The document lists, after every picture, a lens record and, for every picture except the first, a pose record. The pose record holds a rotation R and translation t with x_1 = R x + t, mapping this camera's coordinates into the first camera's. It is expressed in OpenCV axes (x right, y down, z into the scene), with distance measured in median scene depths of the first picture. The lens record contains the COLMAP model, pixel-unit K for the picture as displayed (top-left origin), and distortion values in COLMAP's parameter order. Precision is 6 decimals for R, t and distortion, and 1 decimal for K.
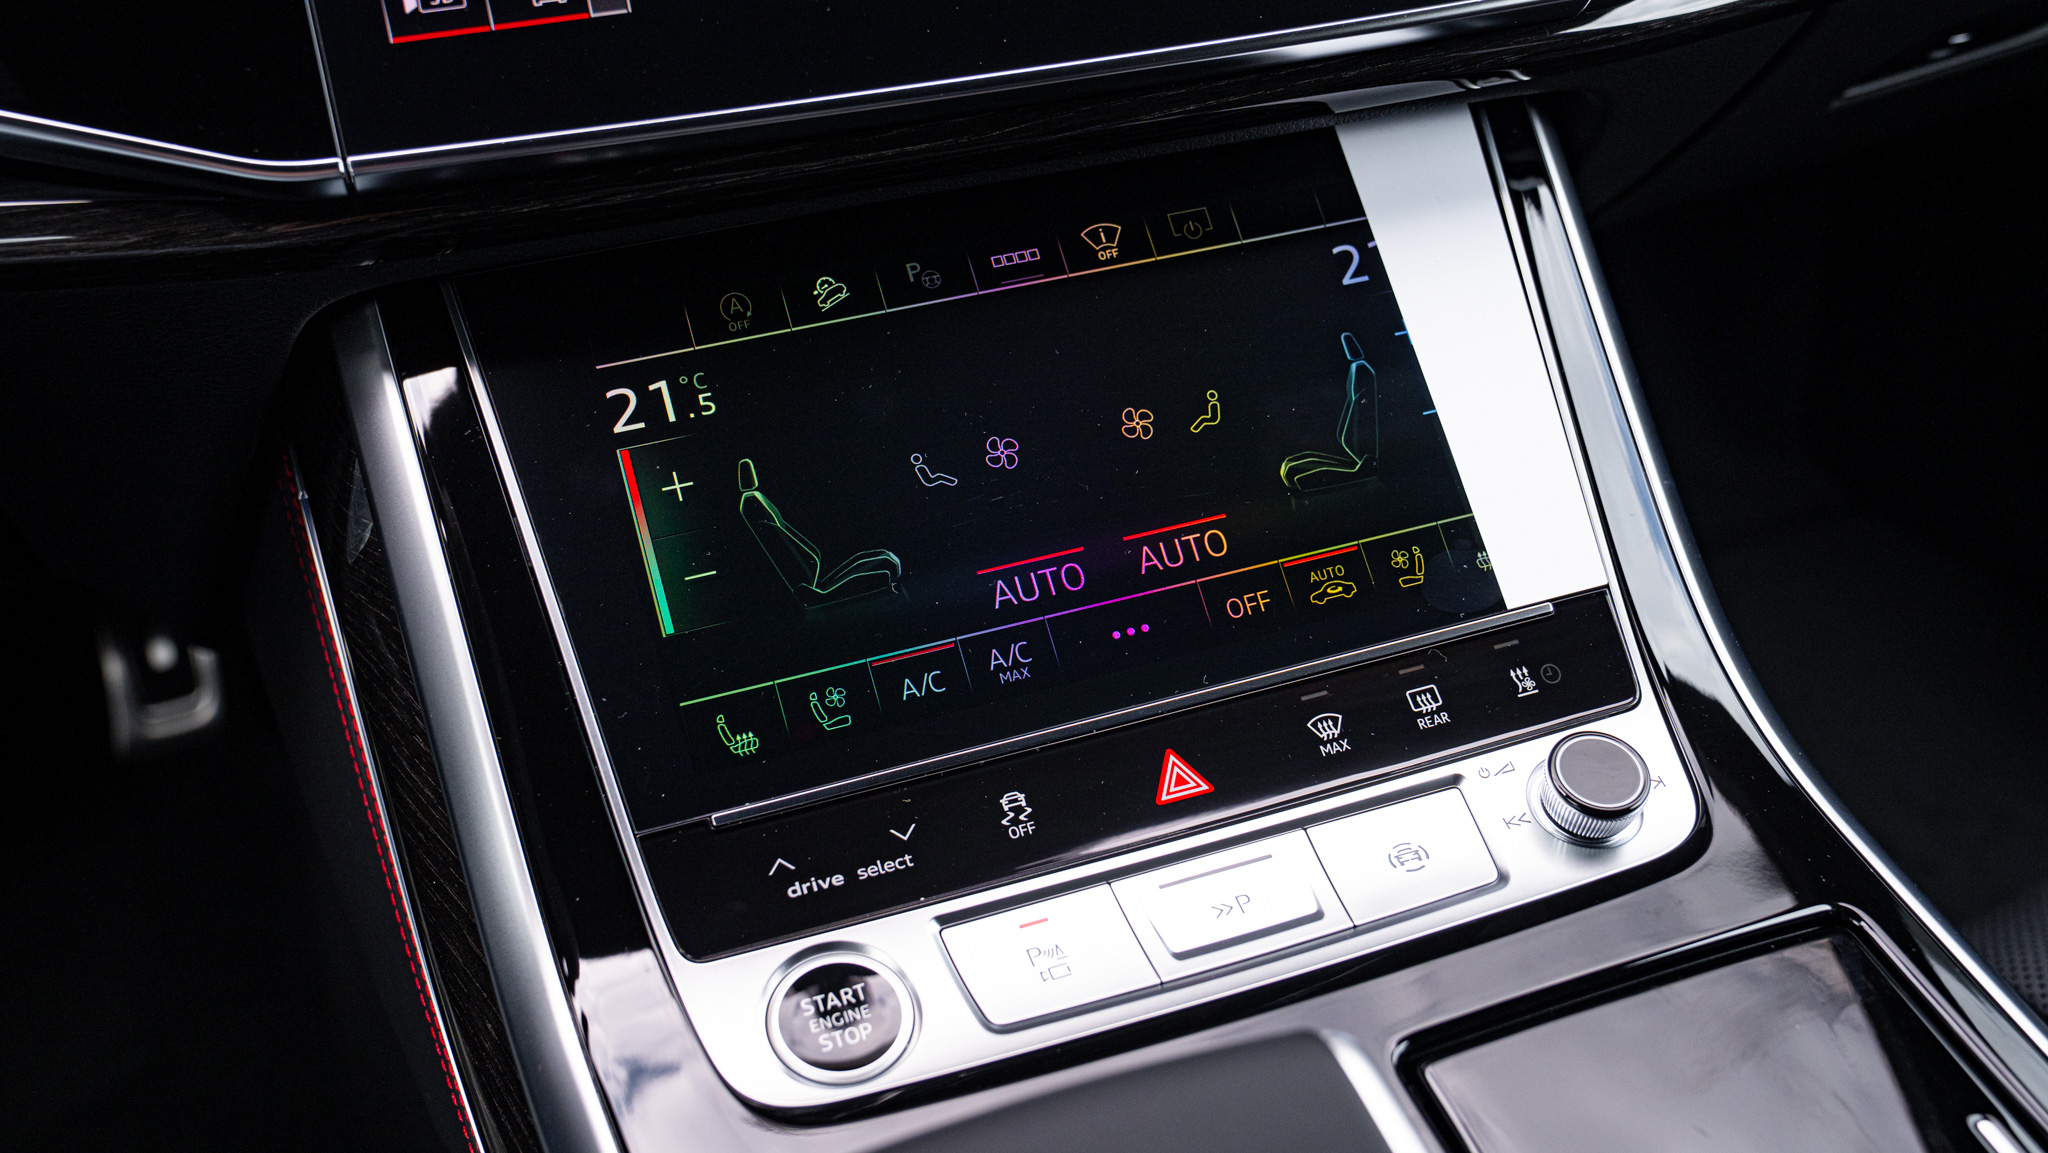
lens RADIAL K [[1979.0, 0, 1023.0], [0, 1979.0, 577.5], [0, 0, 1]] dist [-0.012250, 0.000000]
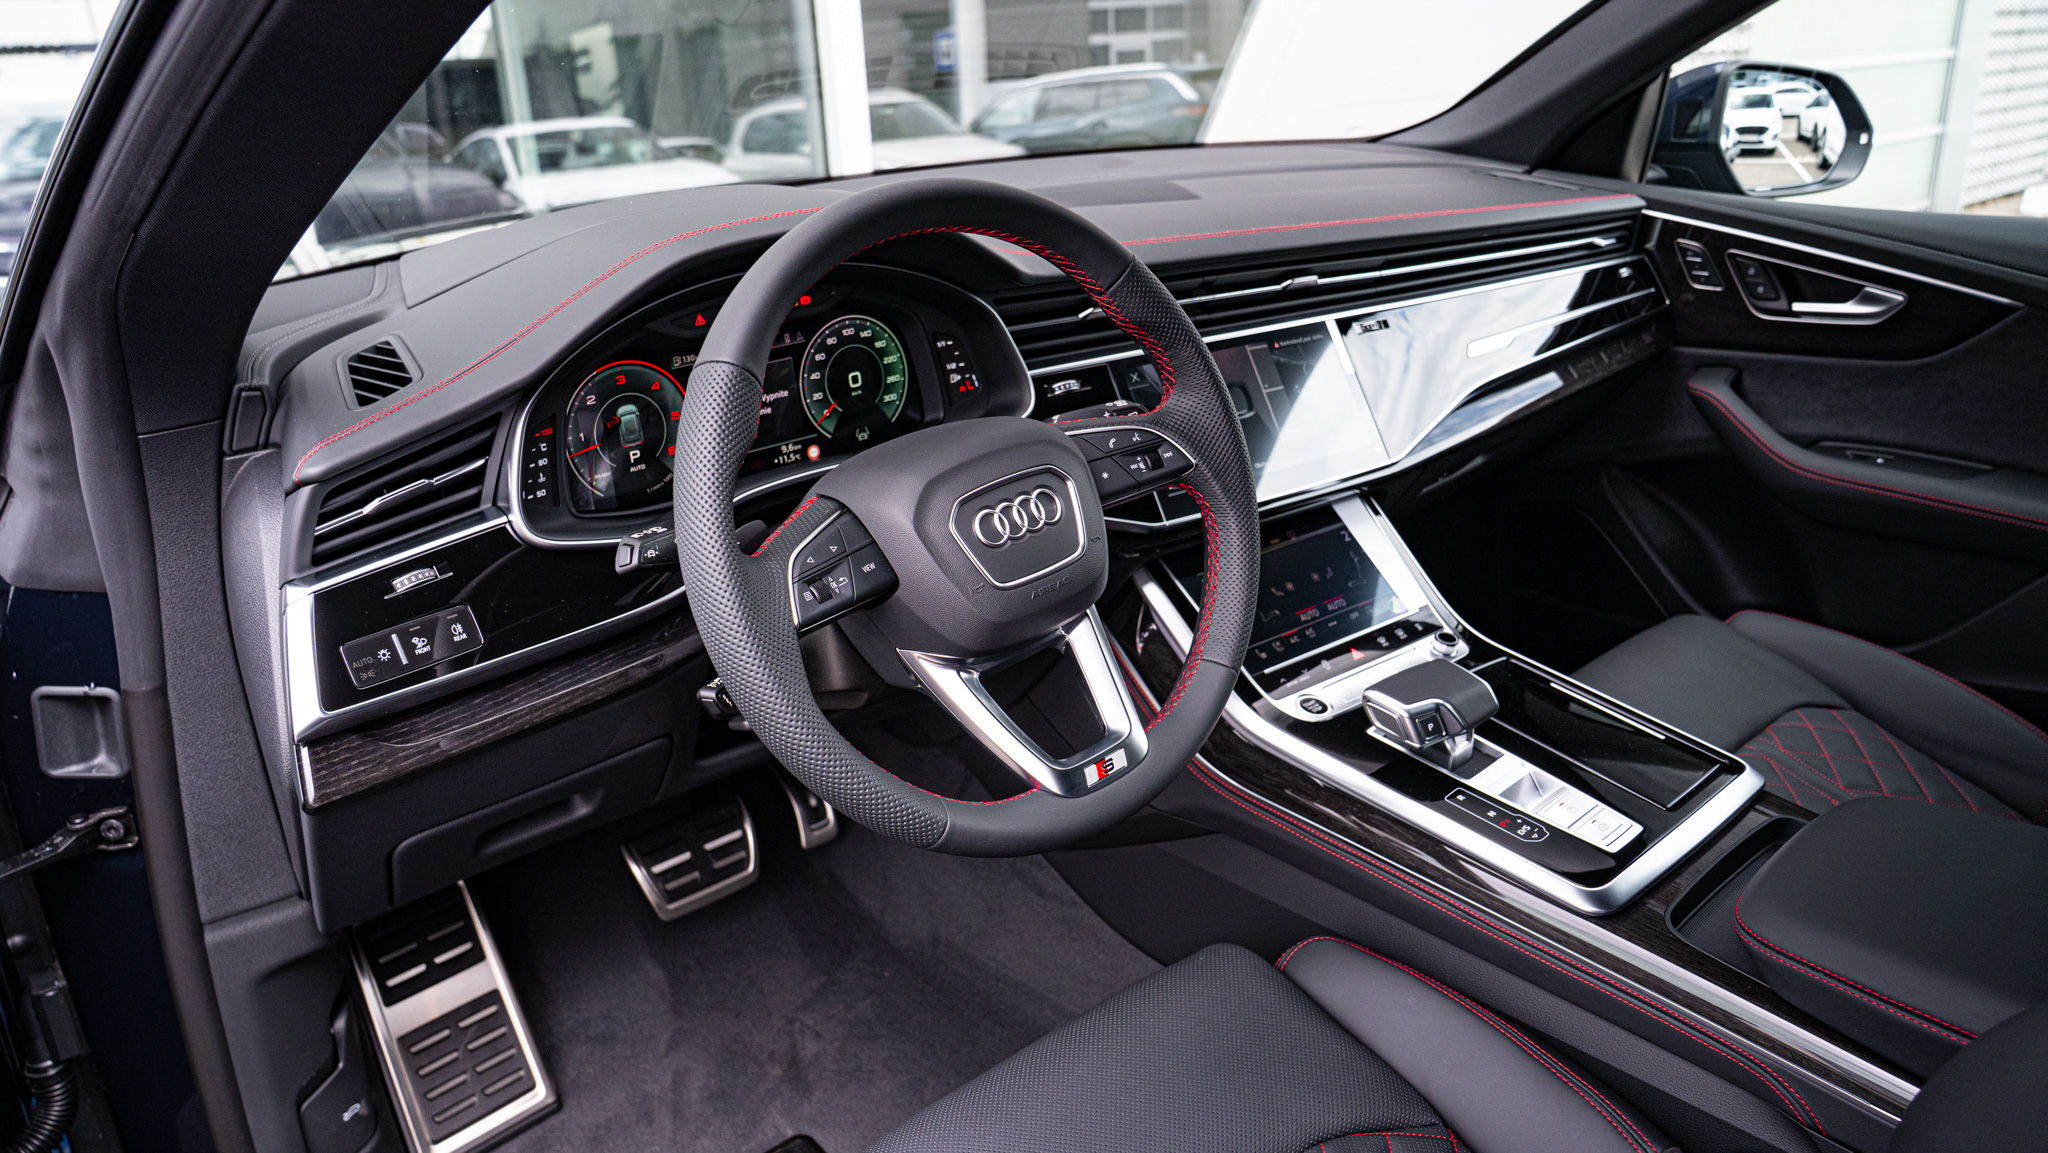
lens RADIAL K [[1412.3, 0, 1030.4], [0, 1412.3, 584.5], [0, 0, 1]] dist [-0.110936, 0.065743]
pose [[0.955659, -0.120884, 0.268520, -1.258012], [0.188230, 0.952015, -0.241323, 0.512466], [-0.226463, 0.281166, 0.932556, -1.494697]]
